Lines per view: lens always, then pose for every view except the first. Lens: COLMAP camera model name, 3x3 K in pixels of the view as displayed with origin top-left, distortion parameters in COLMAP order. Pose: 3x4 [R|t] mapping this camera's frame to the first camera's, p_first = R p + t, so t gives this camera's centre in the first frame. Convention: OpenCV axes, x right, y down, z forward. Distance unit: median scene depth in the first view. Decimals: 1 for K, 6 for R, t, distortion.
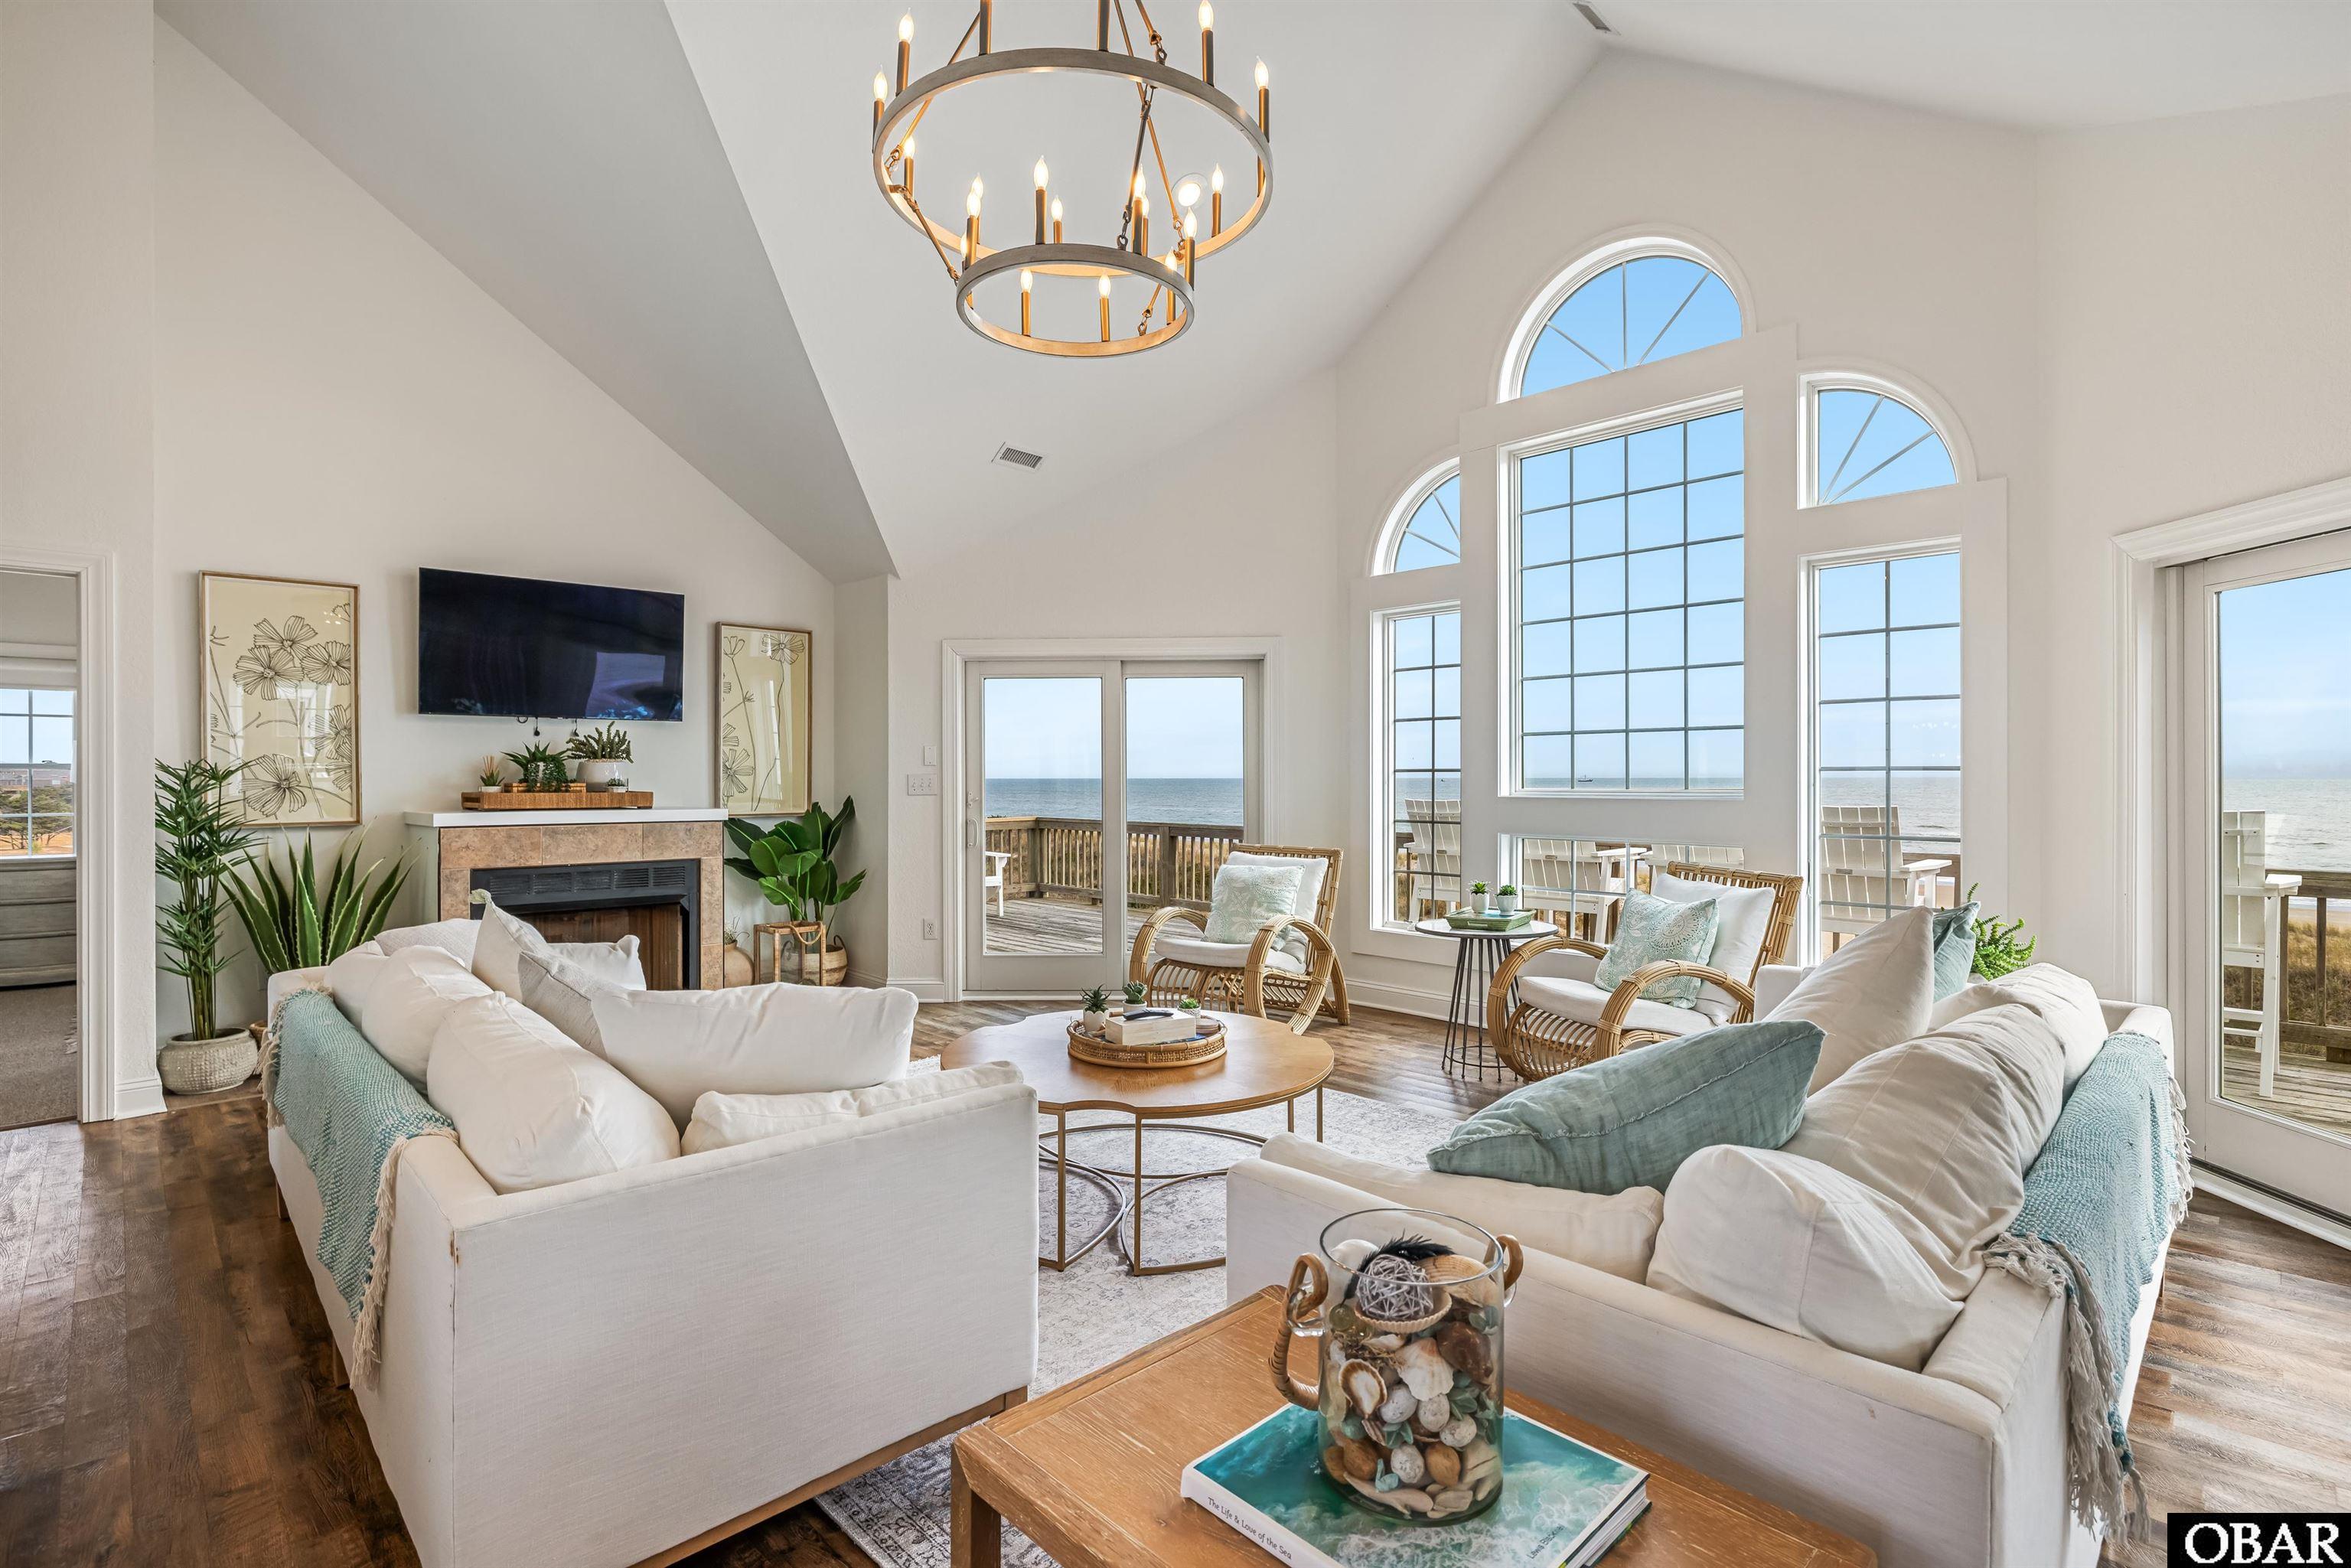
lens RADIAL K [[1101.1, 0, 1186.5], [0, 1101.1, 778.0], [0, 0, 1]] dist [-0.011572, -0.000178]
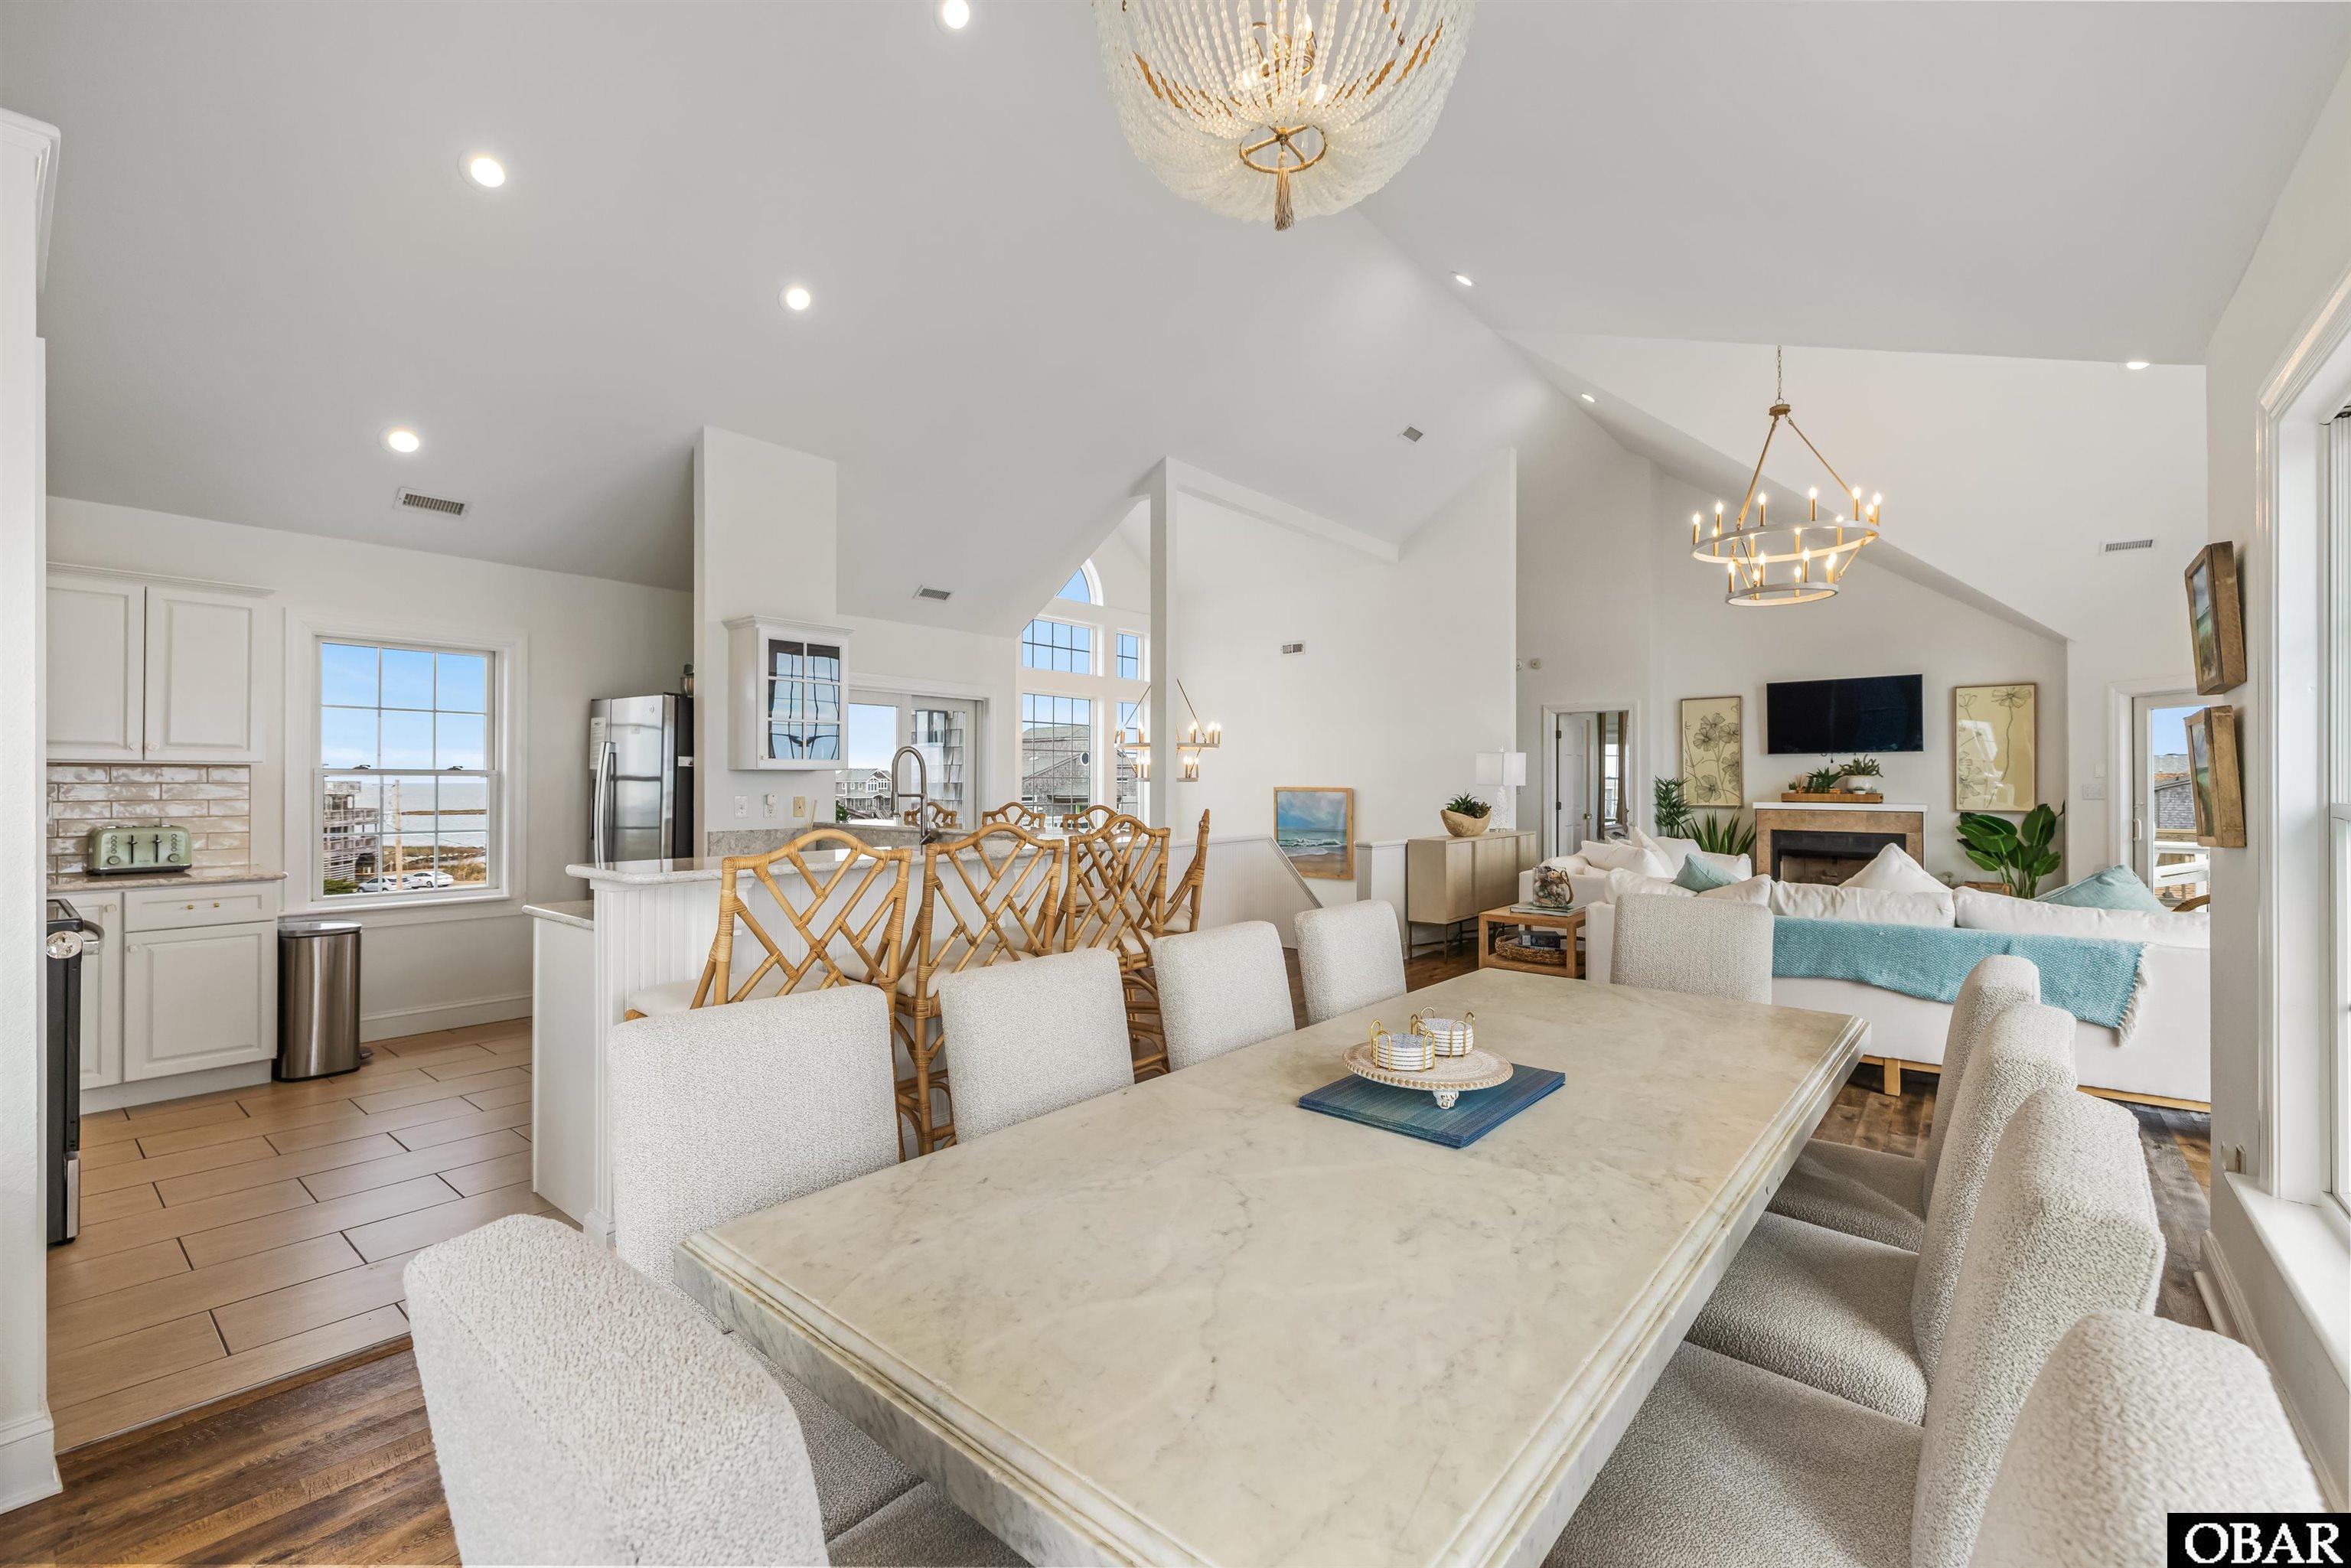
lens RADIAL K [[995.6, 0, 1175.9], [0, 995.6, 778.1], [0, 0, 1]] dist [-0.001306, -0.000307]
pose [[0.110979, -0.002268, -0.993820, 0.952307], [-0.001559, 0.999996, -0.002456, -0.007241], [0.993822, 0.001822, 0.110975, -0.284142]]
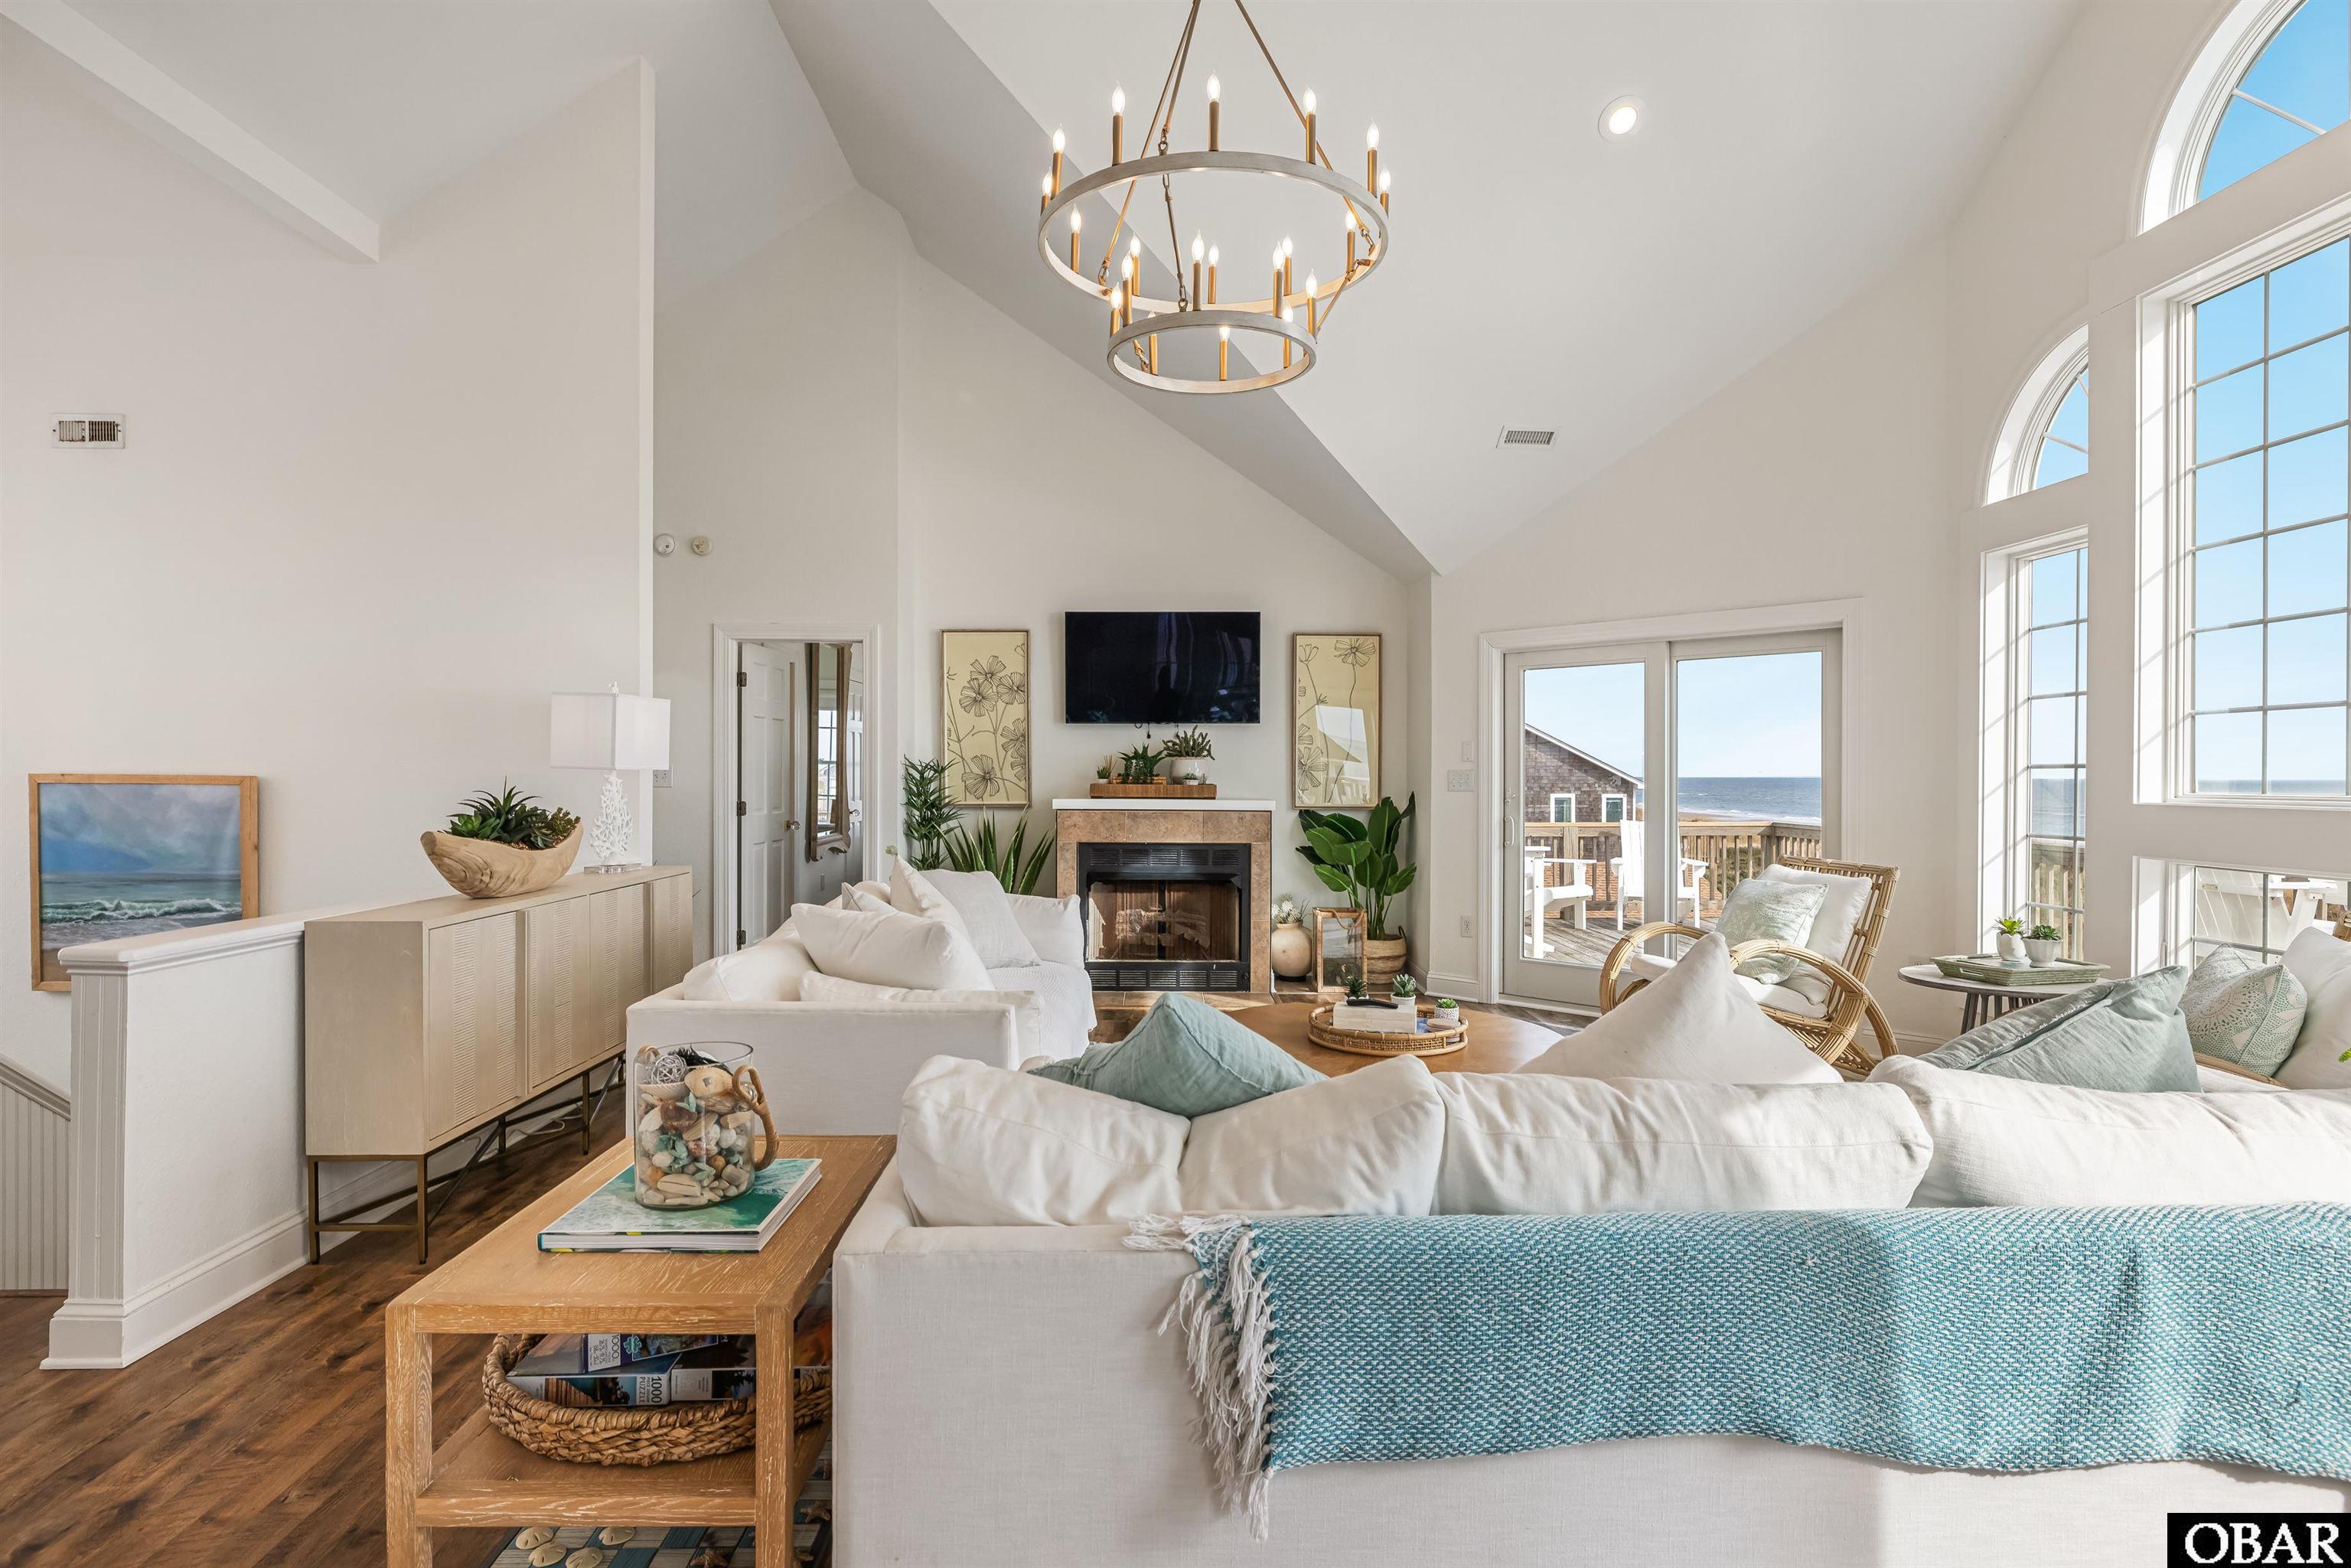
lens RADIAL K [[1202.7, 0, 1176.9], [0, 1202.7, 782.3], [0, 0, 1]] dist [-0.004686, 0.000299]
pose [[0.732356, 0.008528, -0.680869, 0.351620], [-0.004588, 0.999961, 0.007589, 0.000337], [0.680907, -0.002434, 0.732366, 0.032826]]
